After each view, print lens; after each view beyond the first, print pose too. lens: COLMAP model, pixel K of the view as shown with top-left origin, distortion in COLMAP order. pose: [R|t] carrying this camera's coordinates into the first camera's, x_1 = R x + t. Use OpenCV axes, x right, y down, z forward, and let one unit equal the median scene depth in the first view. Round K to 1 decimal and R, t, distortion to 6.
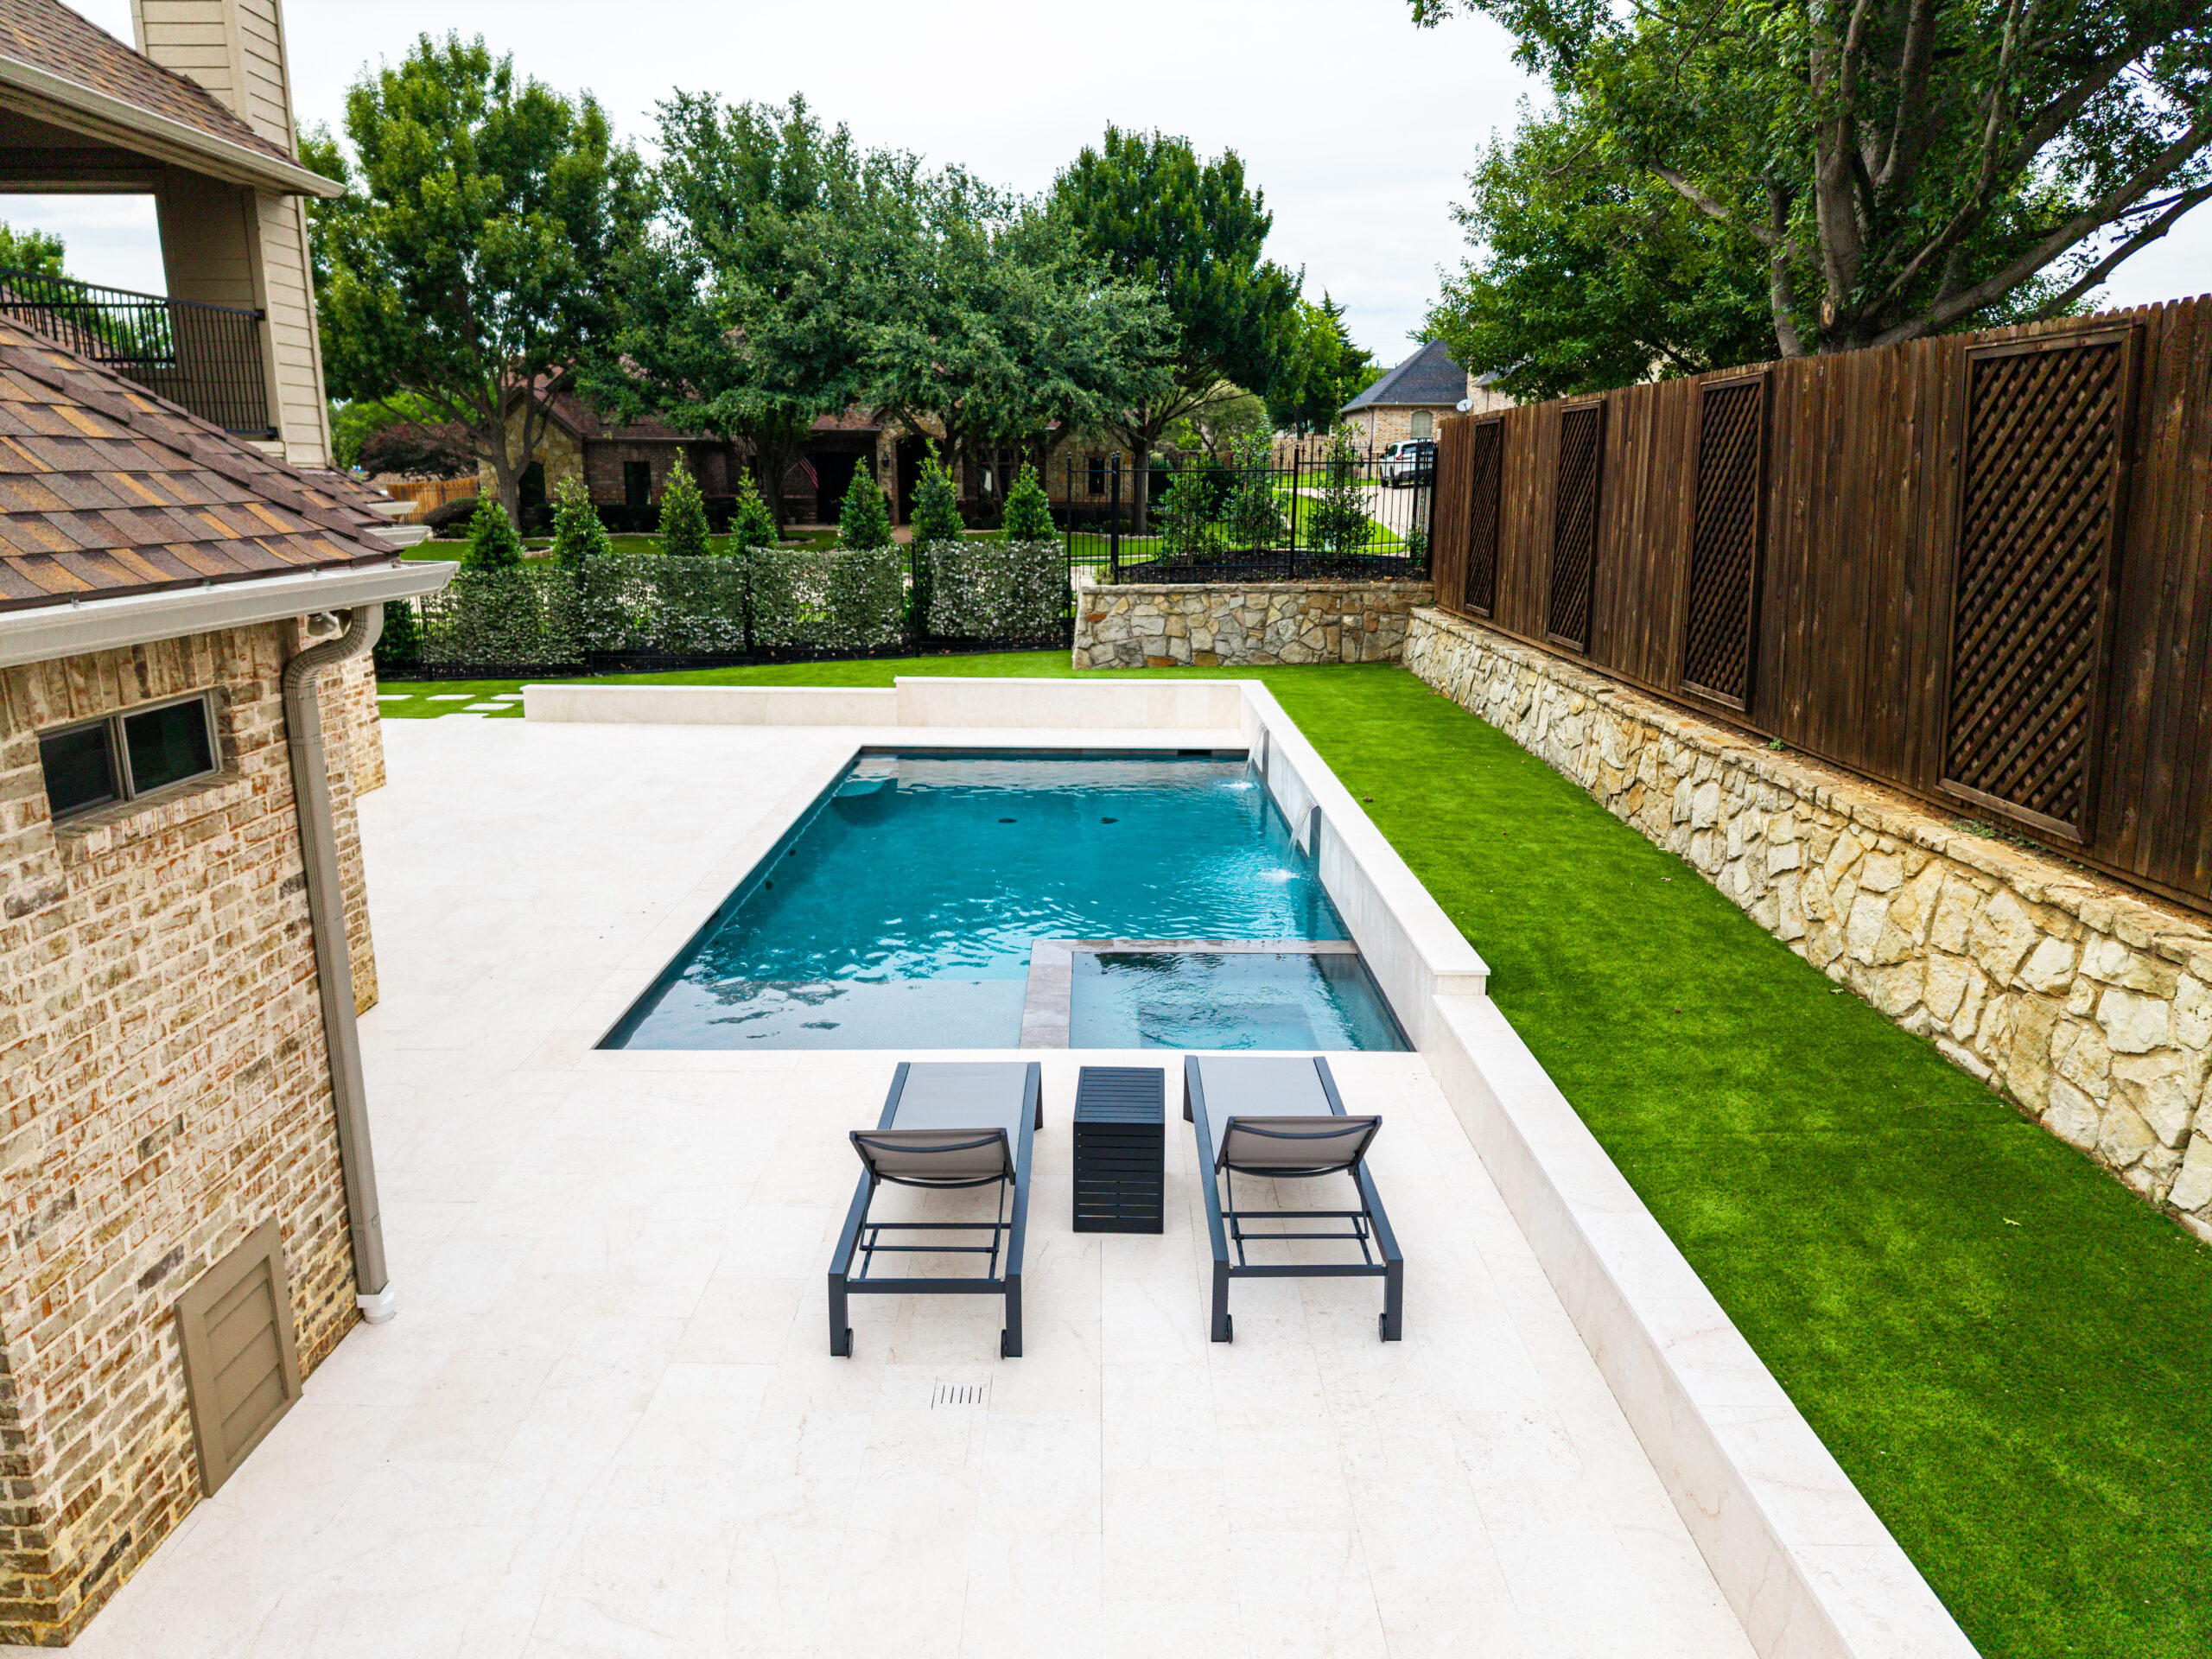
lens RADIAL K [[1460.8, 0, 1109.5], [0, 1460.8, 841.7], [0, 0, 1]] dist [-0.012253, -0.003793]
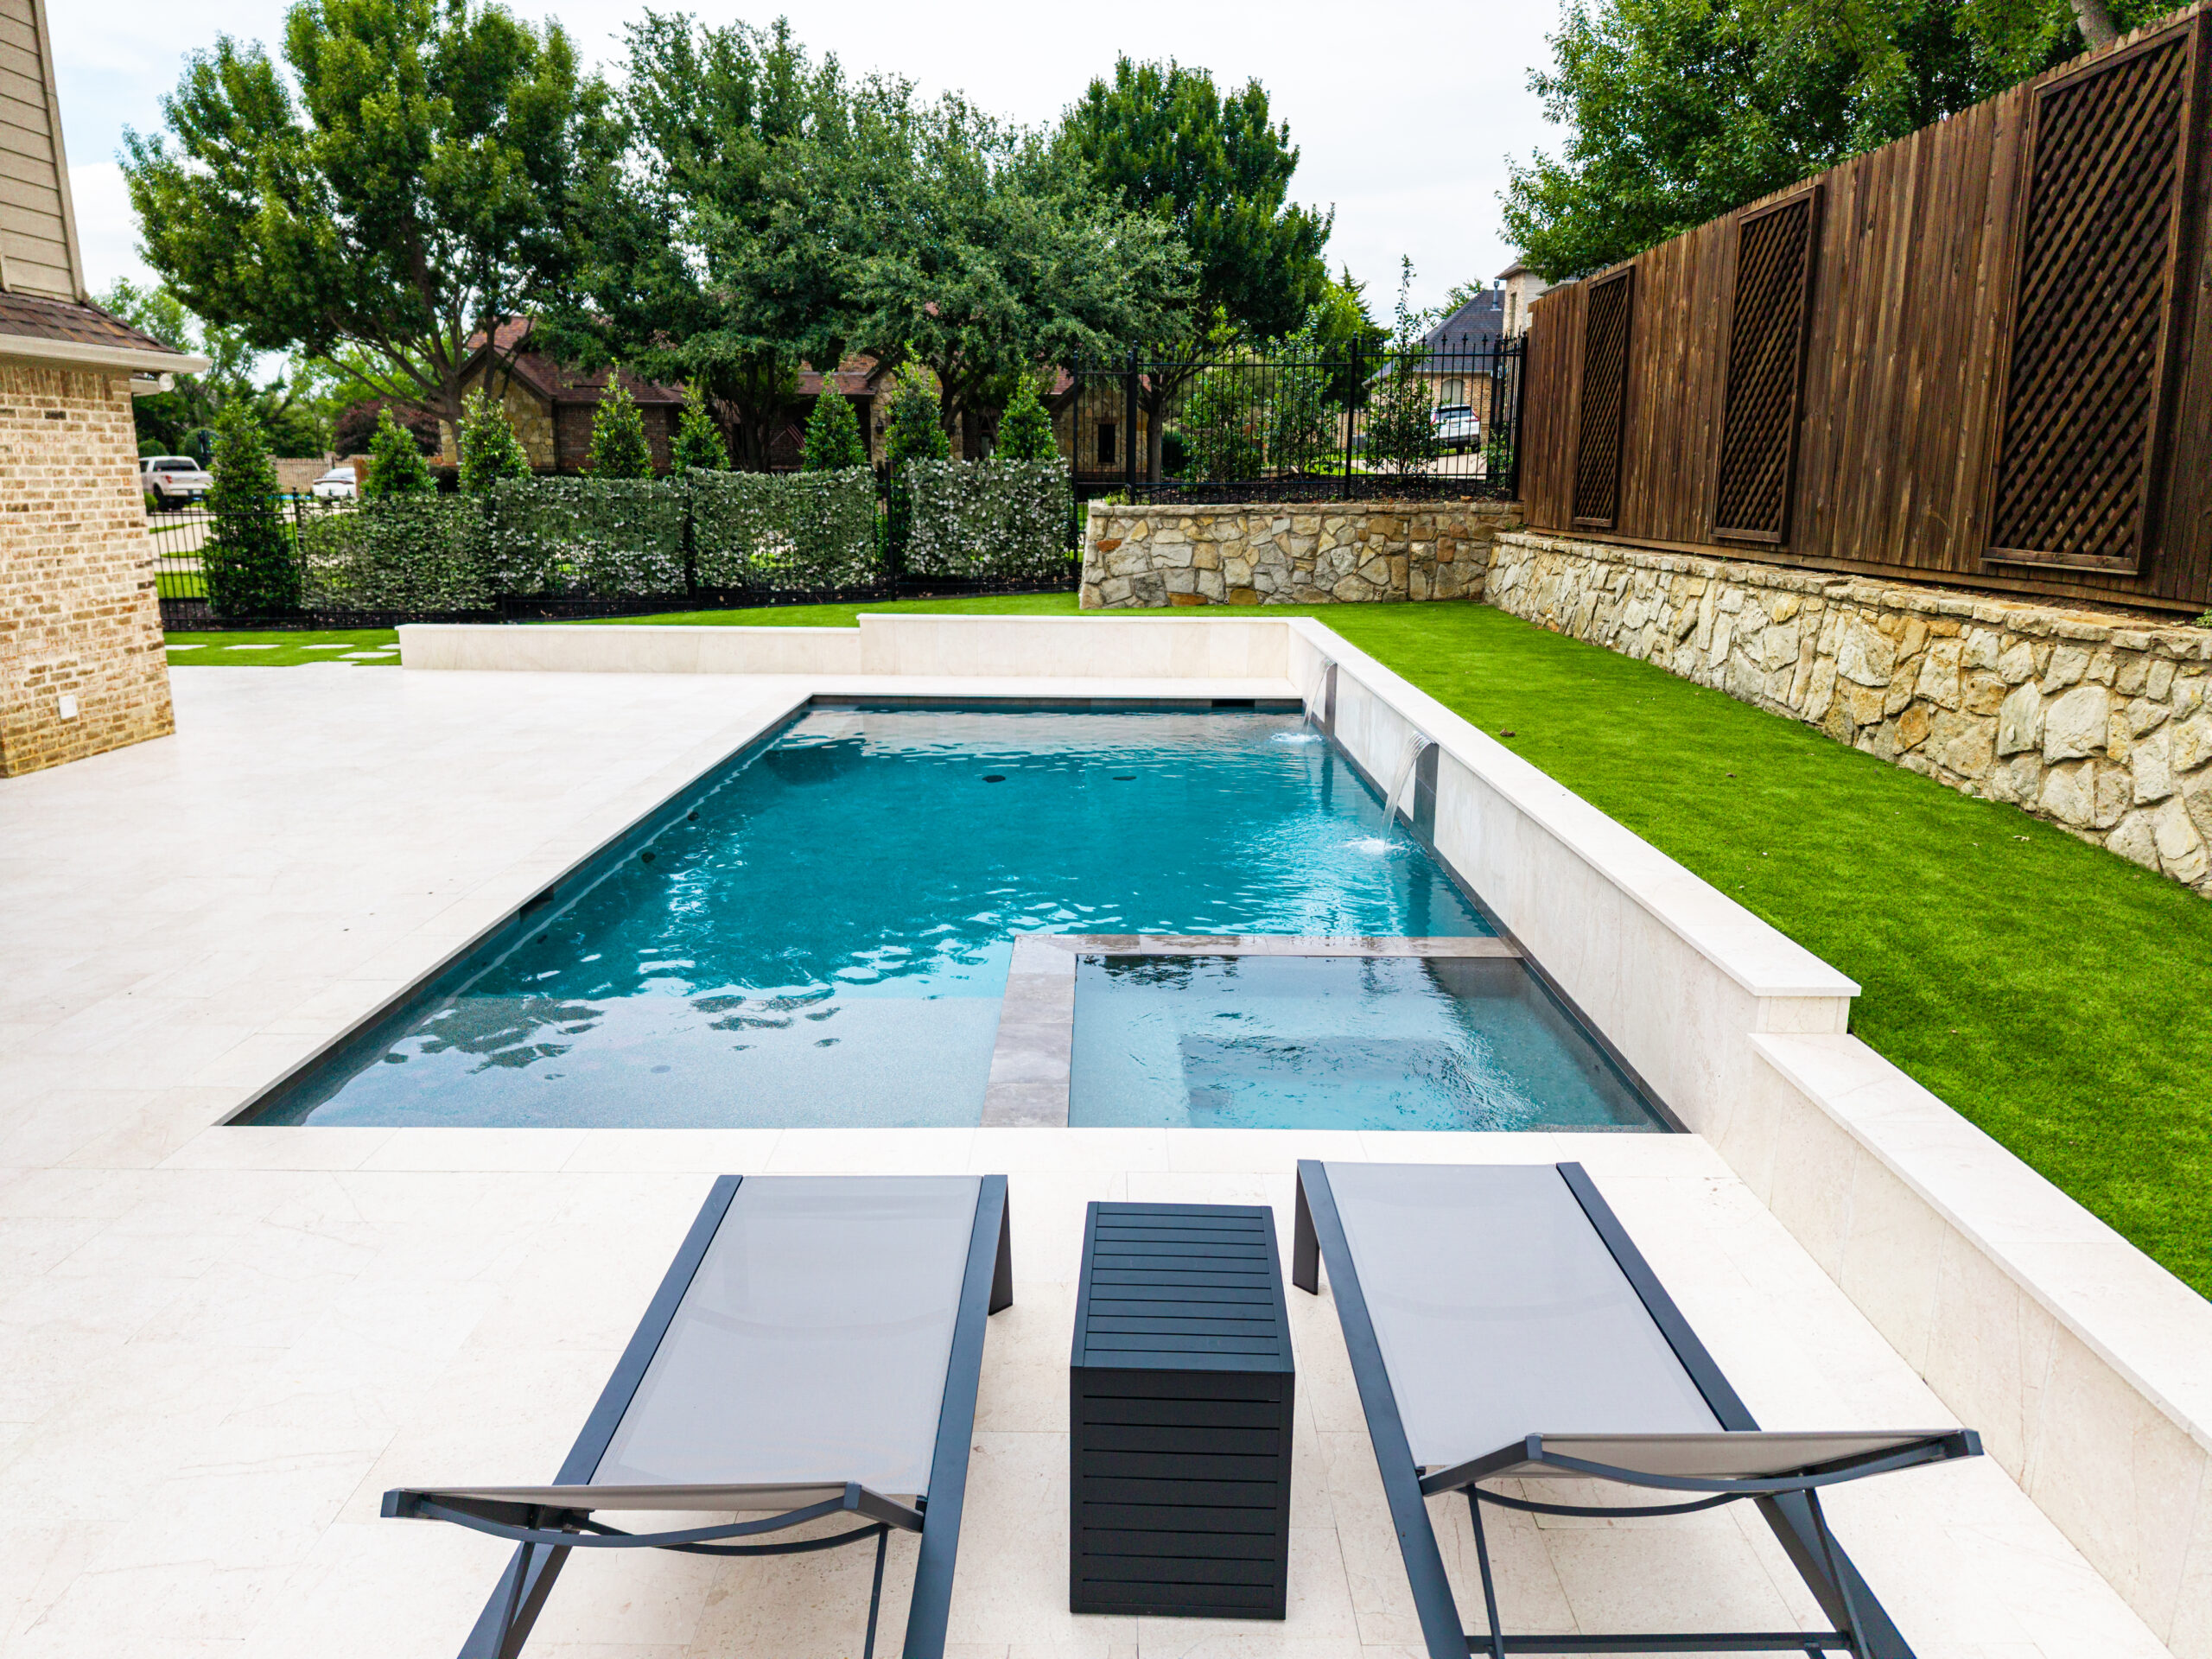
lens RADIAL K [[1460.8, 0, 1109.5], [0, 1460.8, 841.7], [0, 0, 1]] dist [-0.012253, -0.003793]
pose [[0.999982, 0.000729, -0.005992, -0.003449], [-0.000748, 0.999995, -0.003120, 0.014298], [0.005990, 0.003124, 0.999977, 0.180613]]
